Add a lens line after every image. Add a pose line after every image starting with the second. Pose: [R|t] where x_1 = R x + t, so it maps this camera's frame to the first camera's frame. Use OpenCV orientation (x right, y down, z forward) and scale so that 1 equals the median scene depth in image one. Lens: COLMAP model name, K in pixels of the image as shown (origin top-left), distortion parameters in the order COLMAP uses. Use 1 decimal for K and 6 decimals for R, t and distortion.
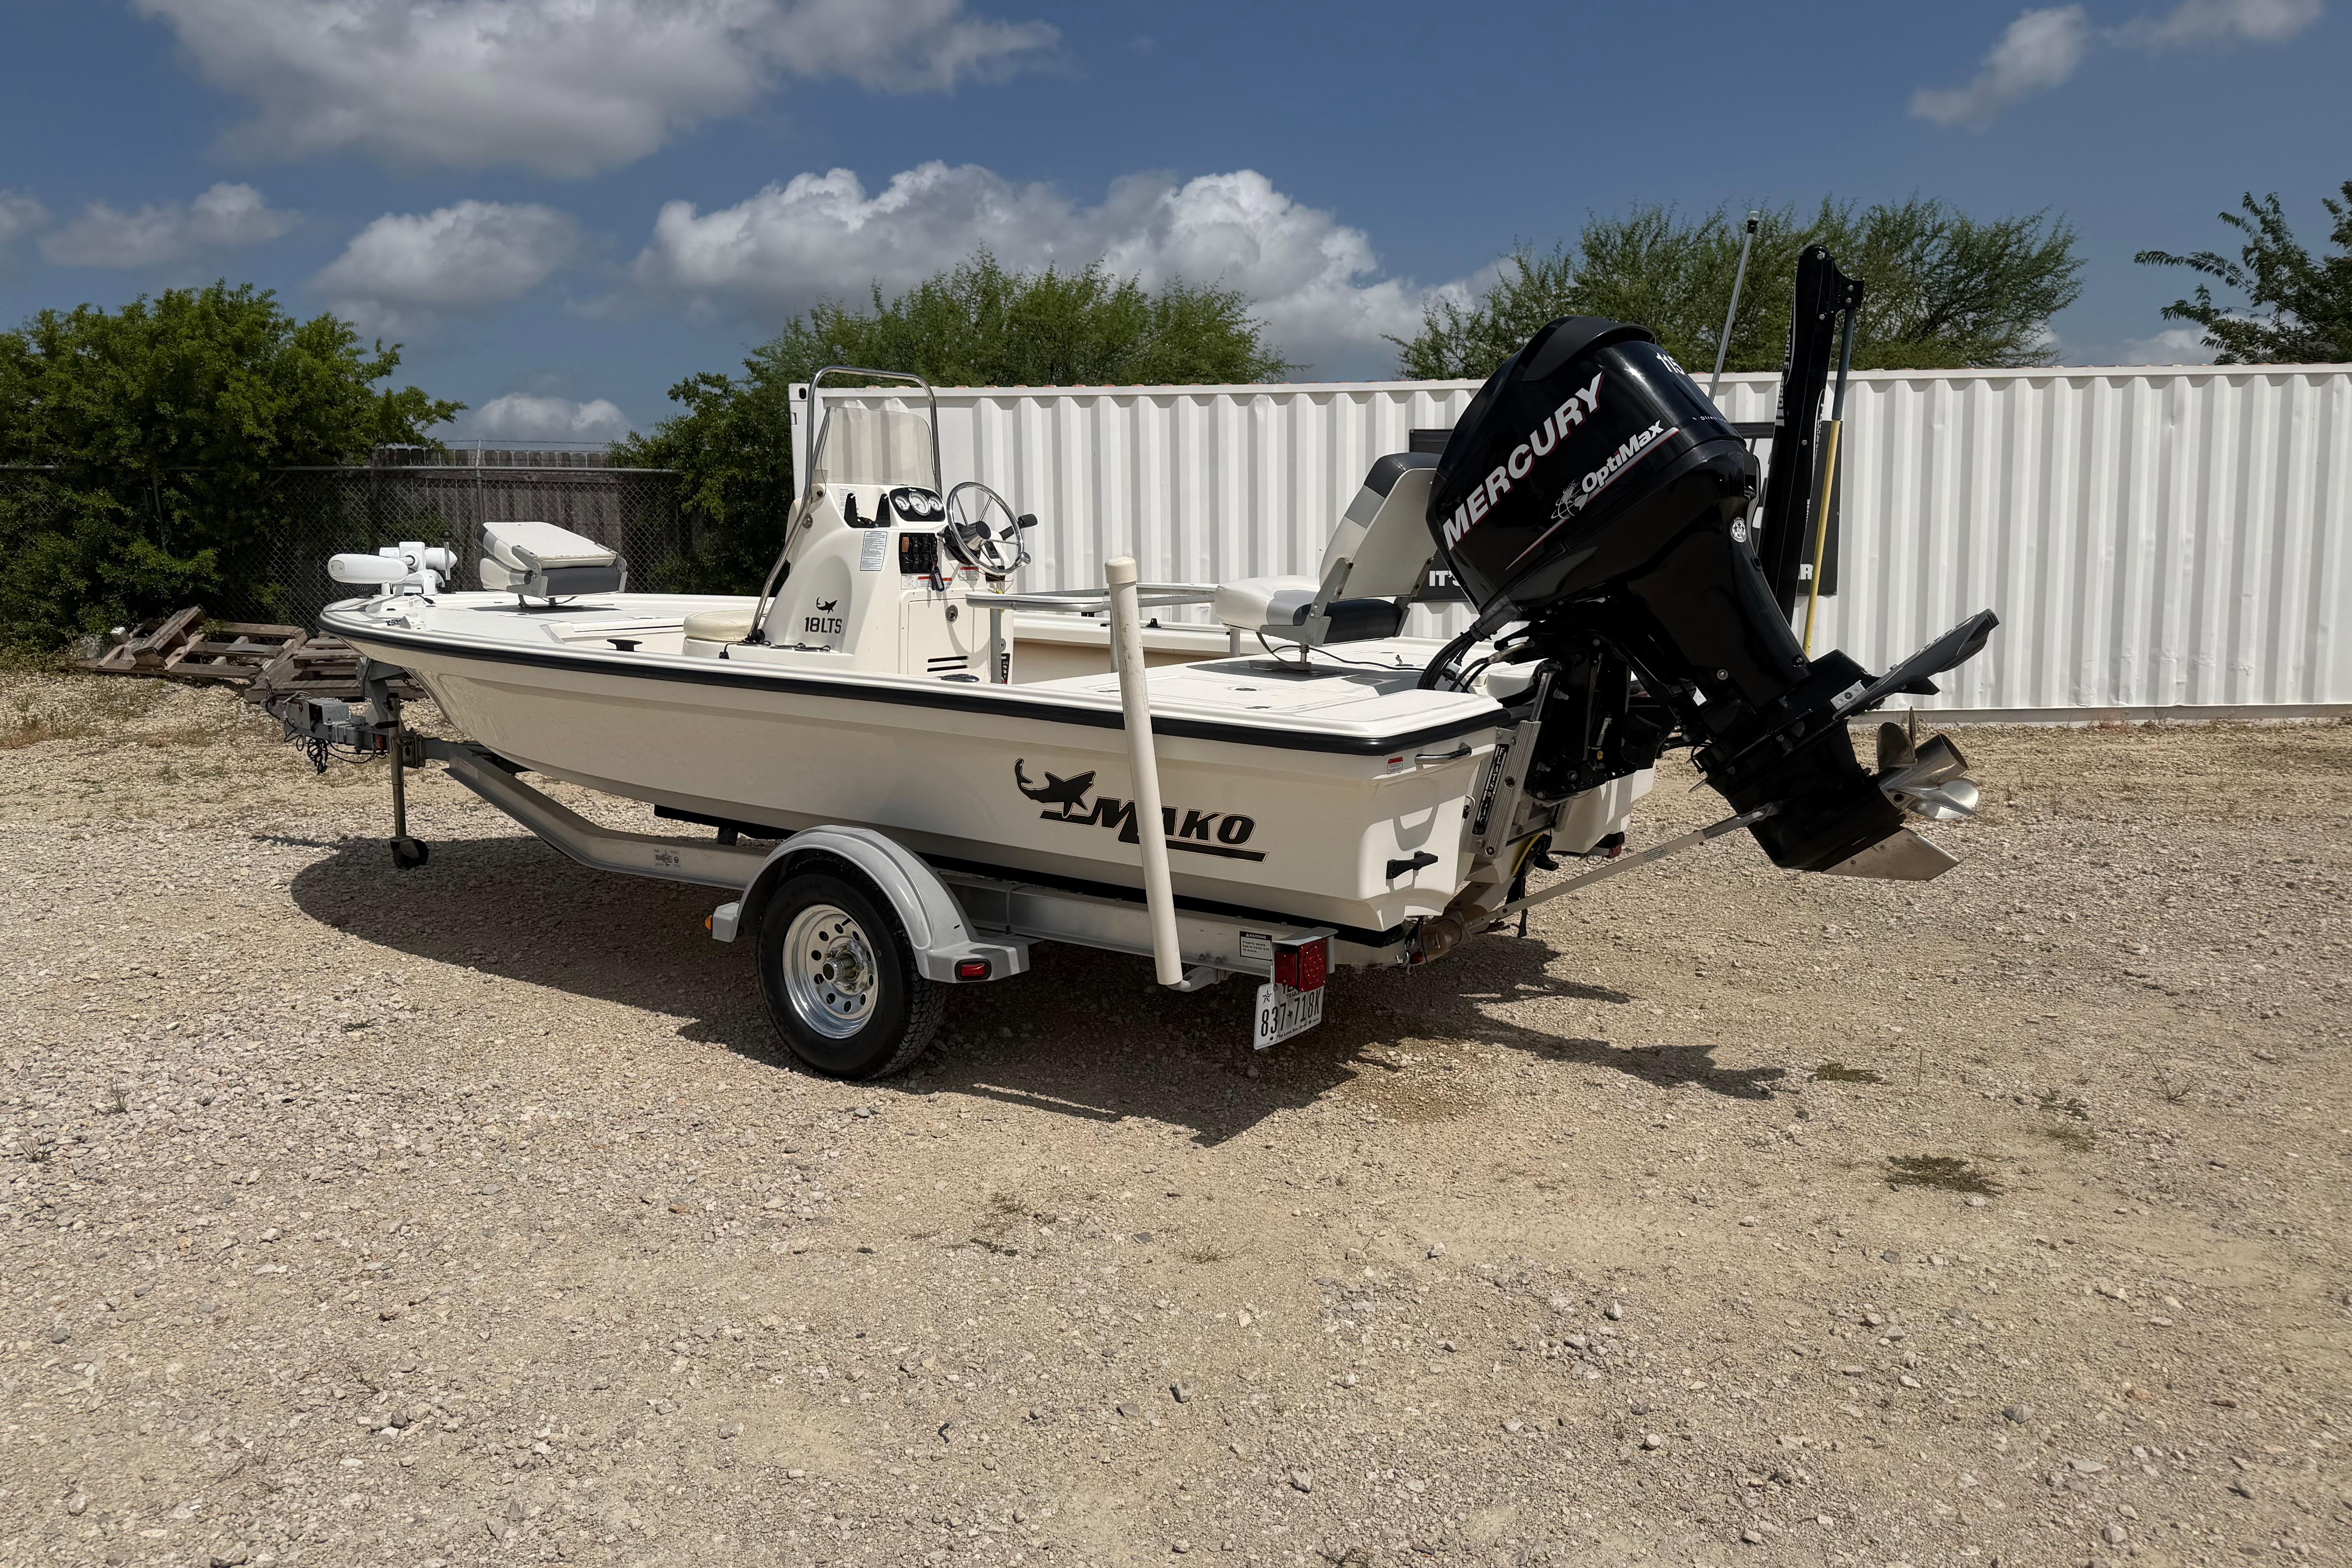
lens RADIAL K [[1657.1, 0, 1164.4], [0, 1657.1, 798.4], [0, 0, 1]] dist [0.047500, -0.061029]
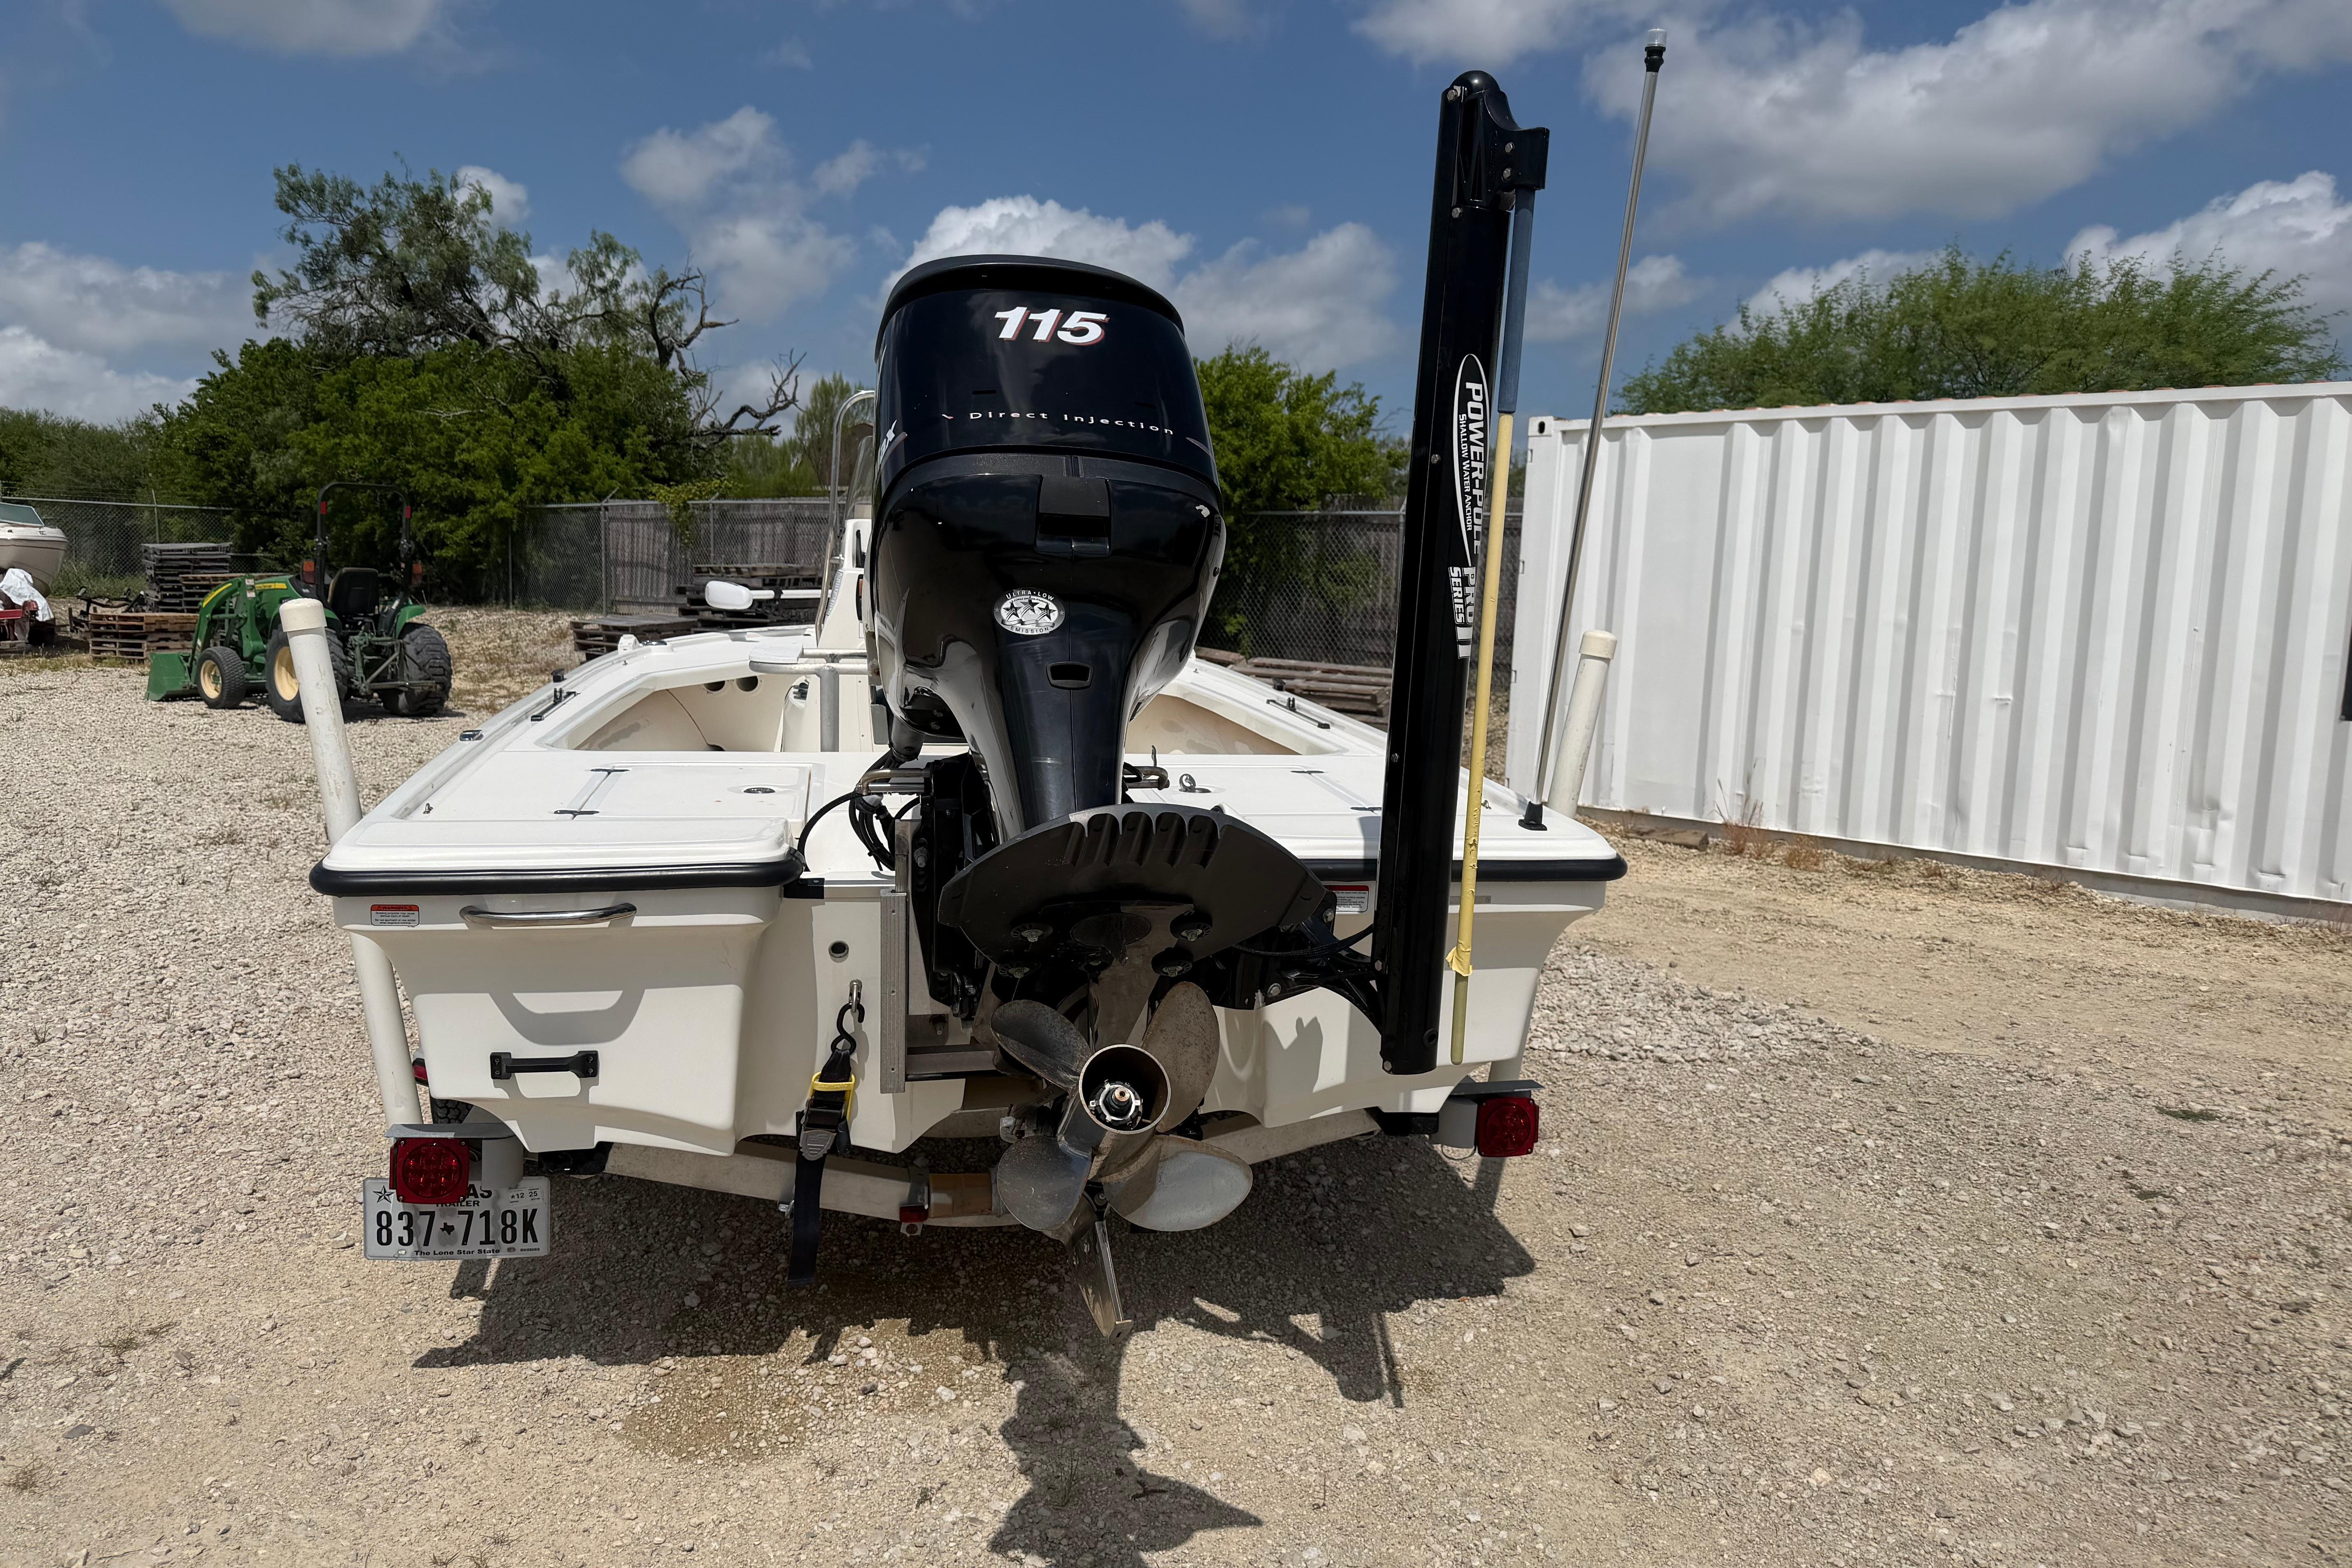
lens RADIAL K [[1657.1, 0, 1160.3], [0, 1657.1, 785.8], [0, 0, 1]] dist [0.047500, -0.061029]
pose [[0.723023, 0.119877, -0.680344, 0.640205], [-0.143040, 0.989465, 0.022331, -0.103159], [0.675853, 0.081170, 0.732553, 0.528962]]
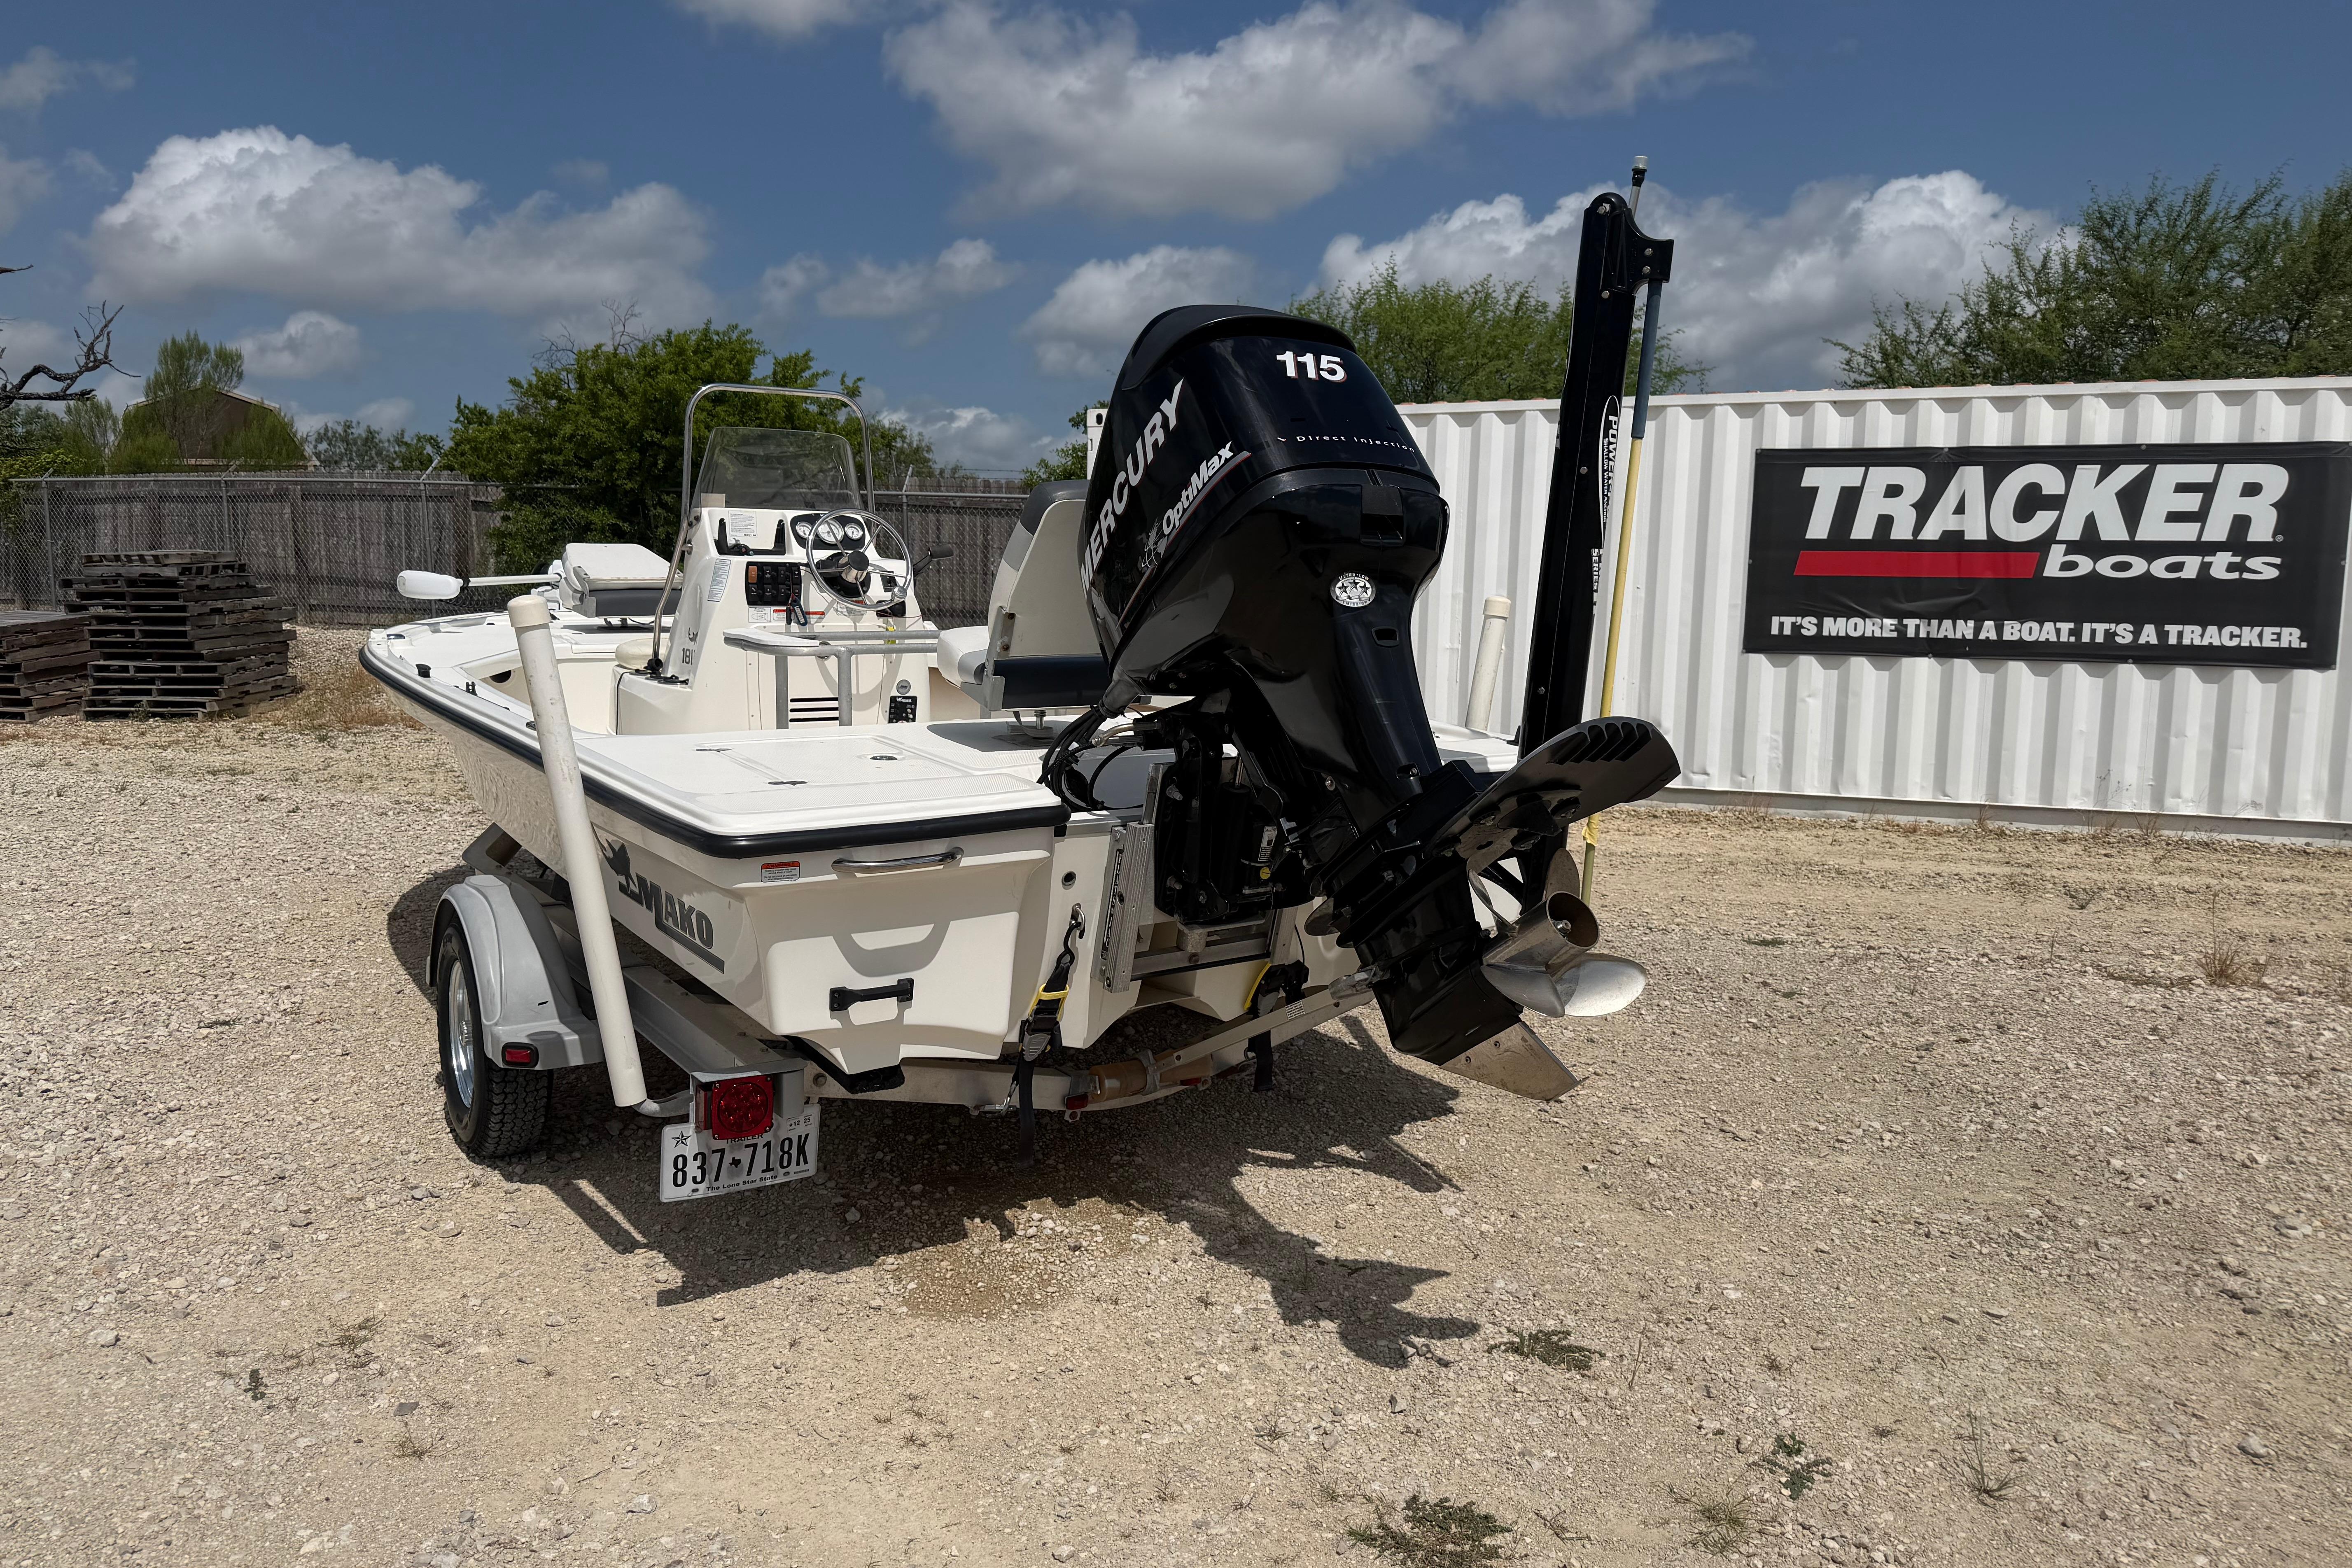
lens RADIAL K [[1657.1, 0, 1168.0], [0, 1657.1, 802.1], [0, 0, 1]] dist [0.047500, -0.061029]
pose [[0.931894, 0.073480, -0.355210, 0.449694], [-0.077648, 0.996978, 0.002530, -0.053206], [0.354323, 0.025224, 0.934783, 0.244505]]
